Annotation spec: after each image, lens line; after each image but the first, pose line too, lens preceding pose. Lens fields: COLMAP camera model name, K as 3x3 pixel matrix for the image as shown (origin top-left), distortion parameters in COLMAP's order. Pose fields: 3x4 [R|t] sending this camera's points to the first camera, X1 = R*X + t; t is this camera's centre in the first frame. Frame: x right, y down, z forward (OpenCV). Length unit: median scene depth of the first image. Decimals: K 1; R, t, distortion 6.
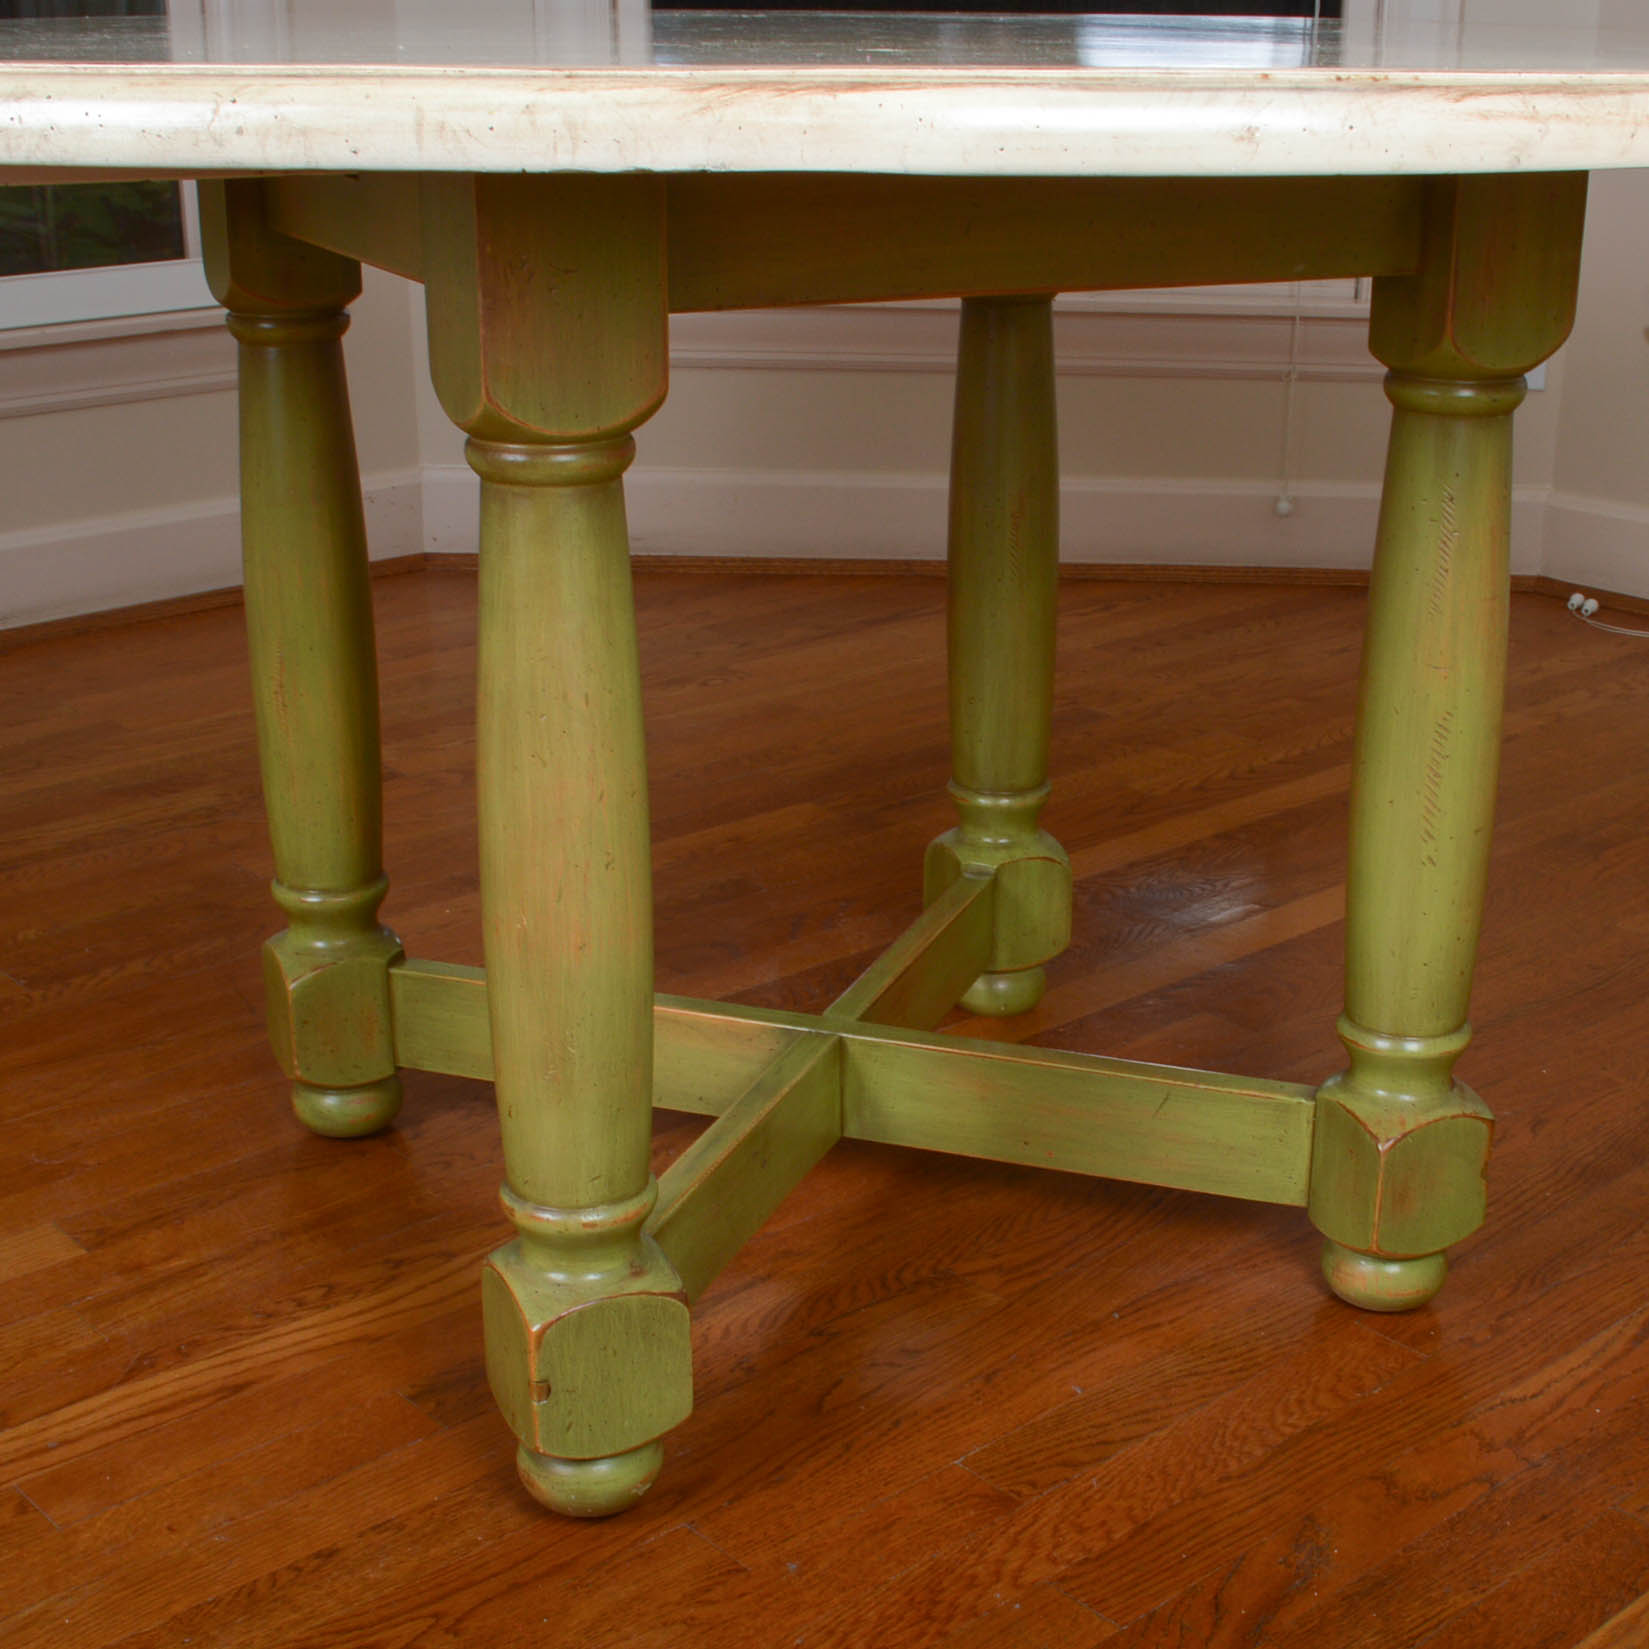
lens RADIAL K [[2531.2, 0, 768.9], [0, 2531.2, 825.8], [0, 0, 1]] dist [-0.073238, -0.024548]
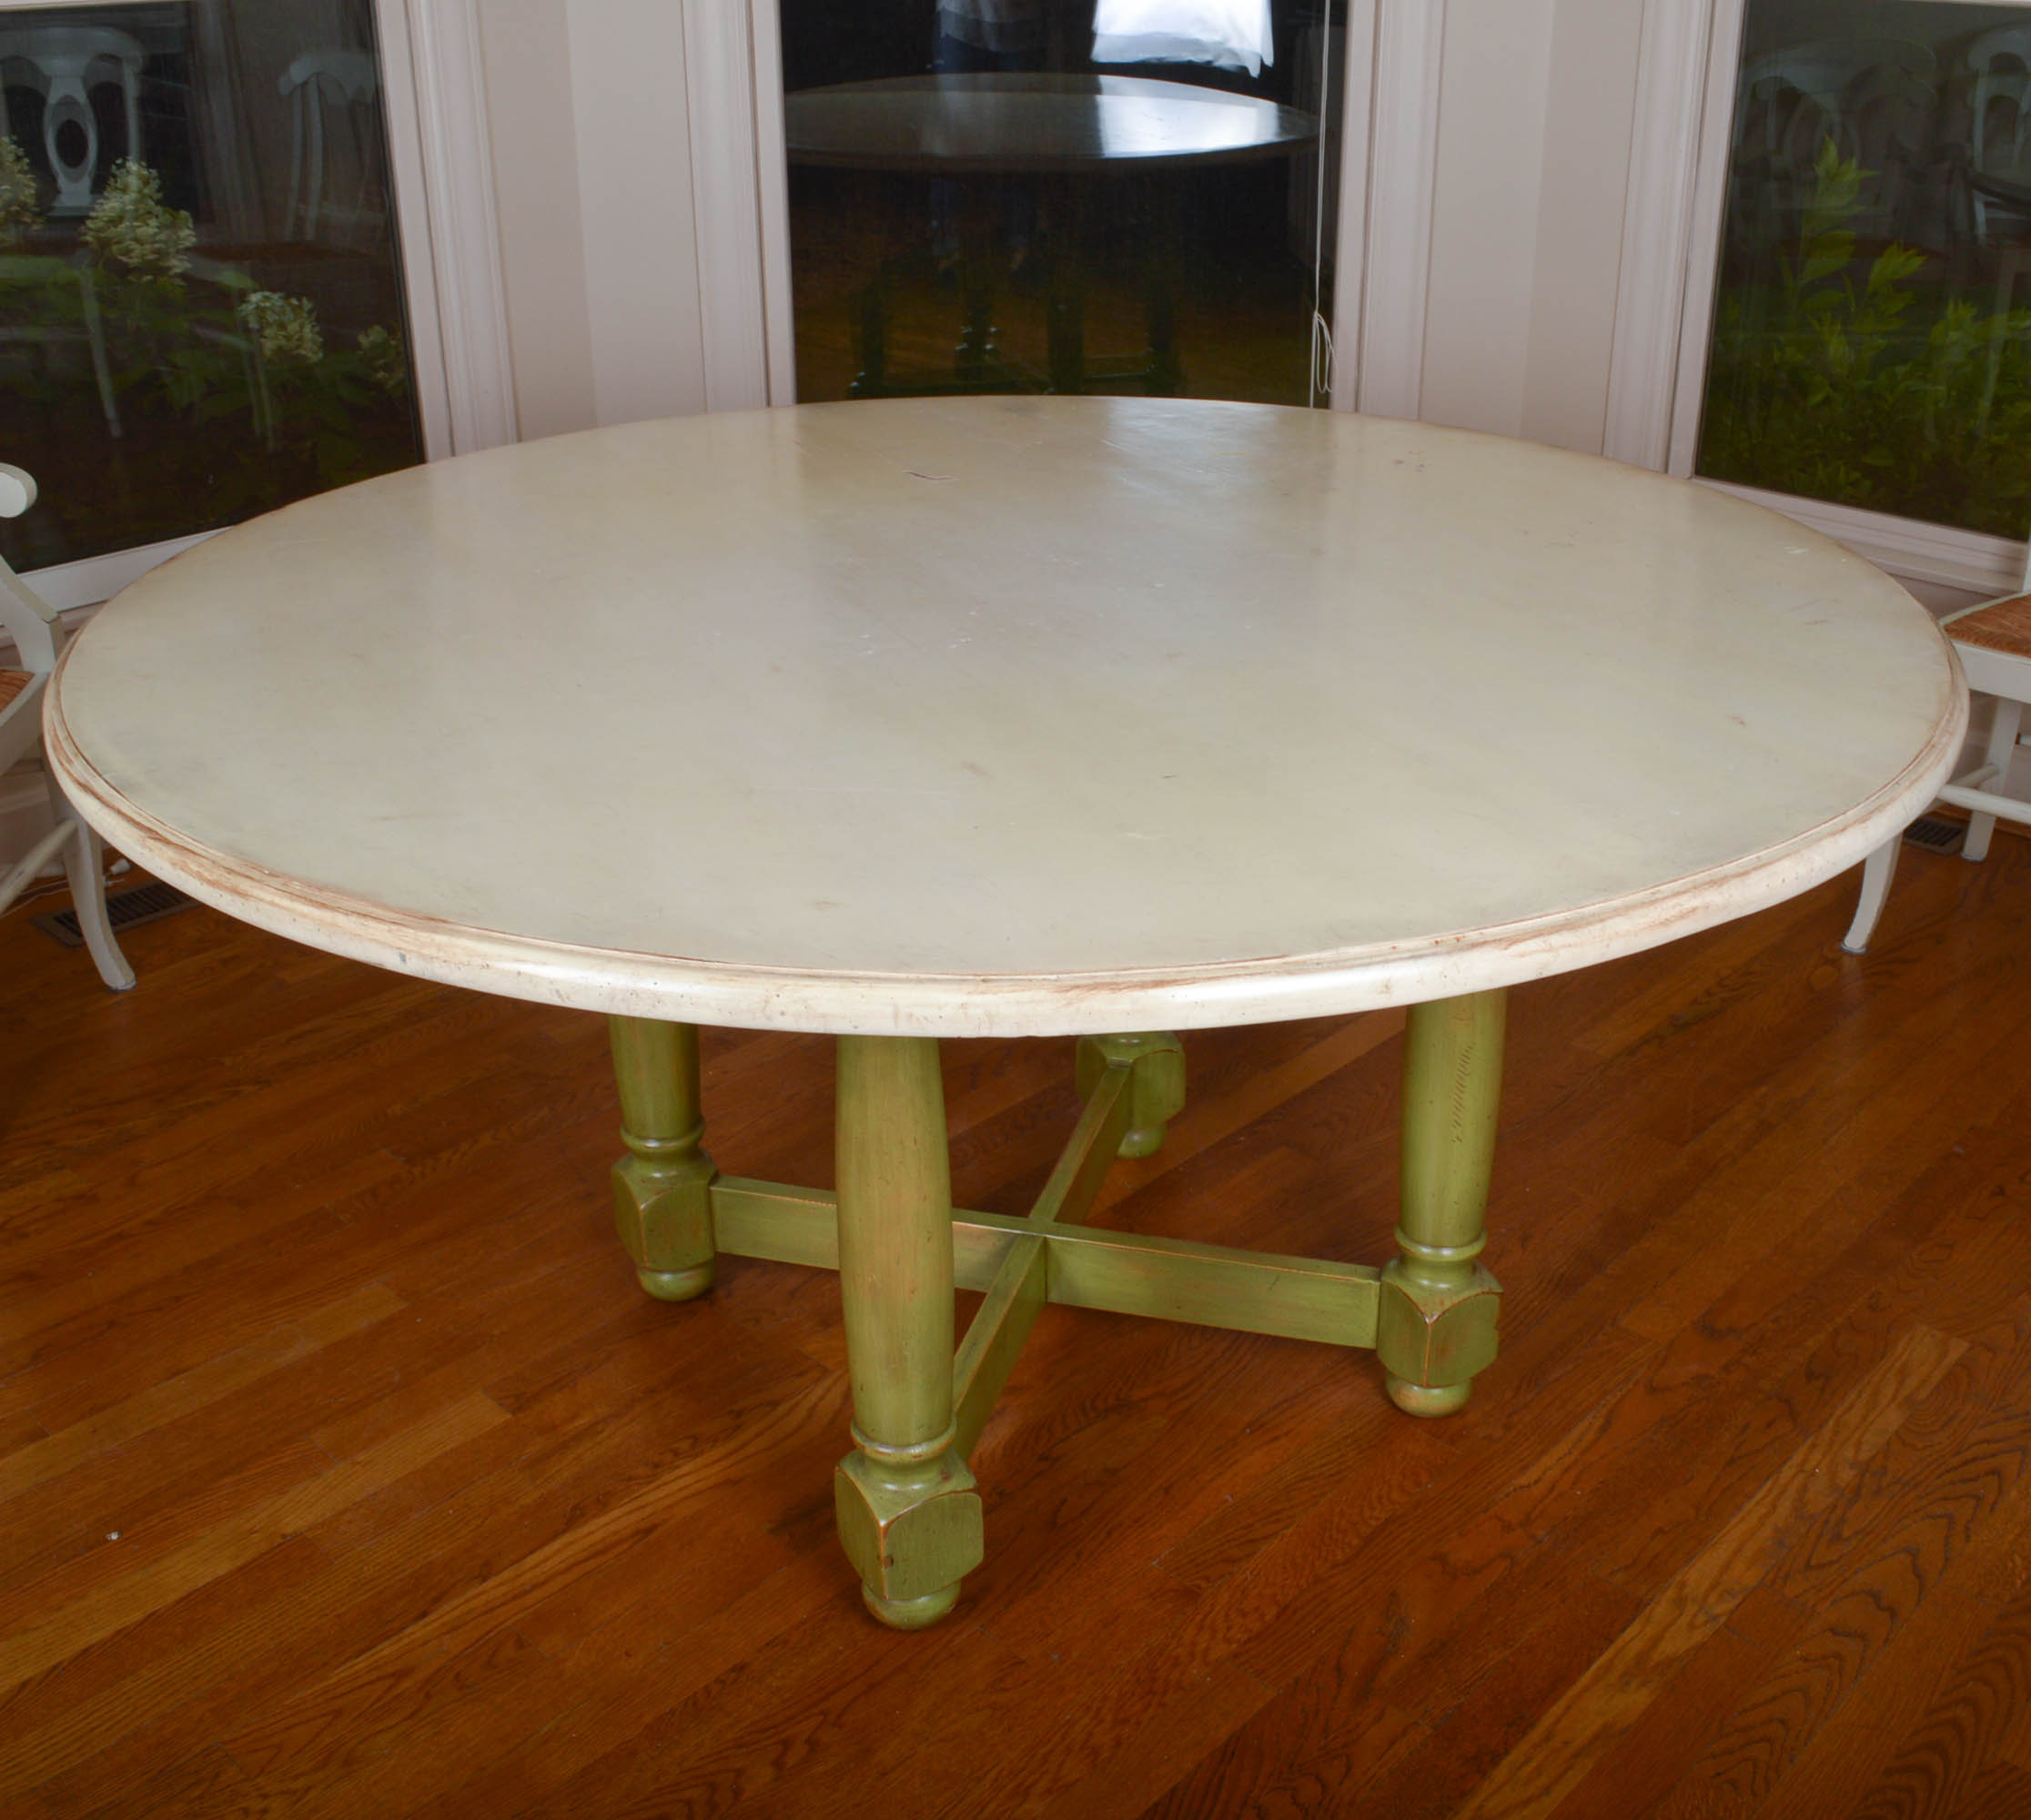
lens RADIAL K [[2072.1, 0, 1015.5], [0, 2072.1, 910.0], [0, 0, 1]] dist [-0.075926, -0.017411]
pose [[0.996622, -0.044840, 0.068805, -0.069258], [0.041033, 0.997600, 0.055772, -0.192314], [-0.071141, -0.052760, 0.996070, -0.167070]]
